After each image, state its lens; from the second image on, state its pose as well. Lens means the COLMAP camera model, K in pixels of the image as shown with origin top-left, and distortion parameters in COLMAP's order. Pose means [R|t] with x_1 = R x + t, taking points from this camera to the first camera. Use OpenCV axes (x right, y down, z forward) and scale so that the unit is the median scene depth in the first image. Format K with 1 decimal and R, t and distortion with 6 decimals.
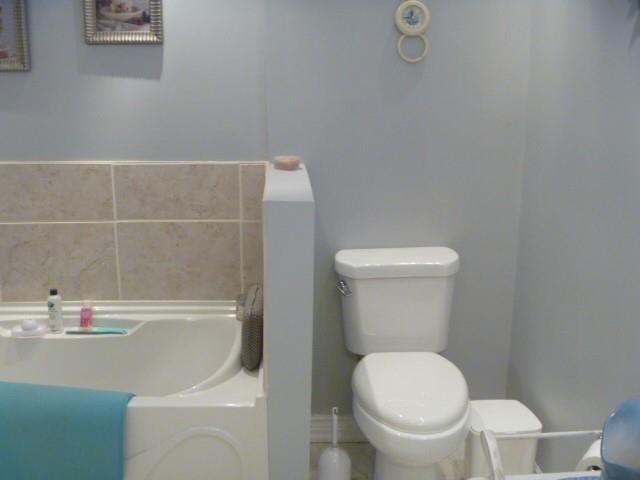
lens RADIAL K [[668.9, 0, 320.0], [0, 668.9, 240.0], [0, 0, 1]] dist [-0.106766, 0.030001]
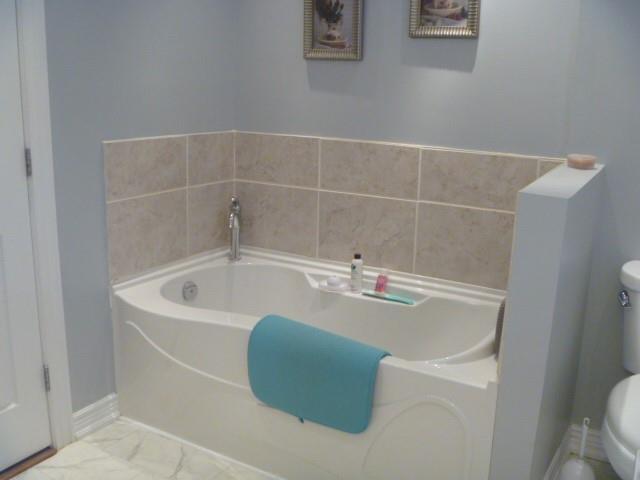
lens RADIAL K [[668.9, 0, 320.0], [0, 668.9, 240.0], [0, 0, 1]] dist [-0.106766, 0.030001]
pose [[0.839319, 0.145881, -0.523700, 0.139864], [-0.143800, 0.988587, 0.044915, 0.009298], [0.524275, 0.037609, 0.850718, -0.013594]]
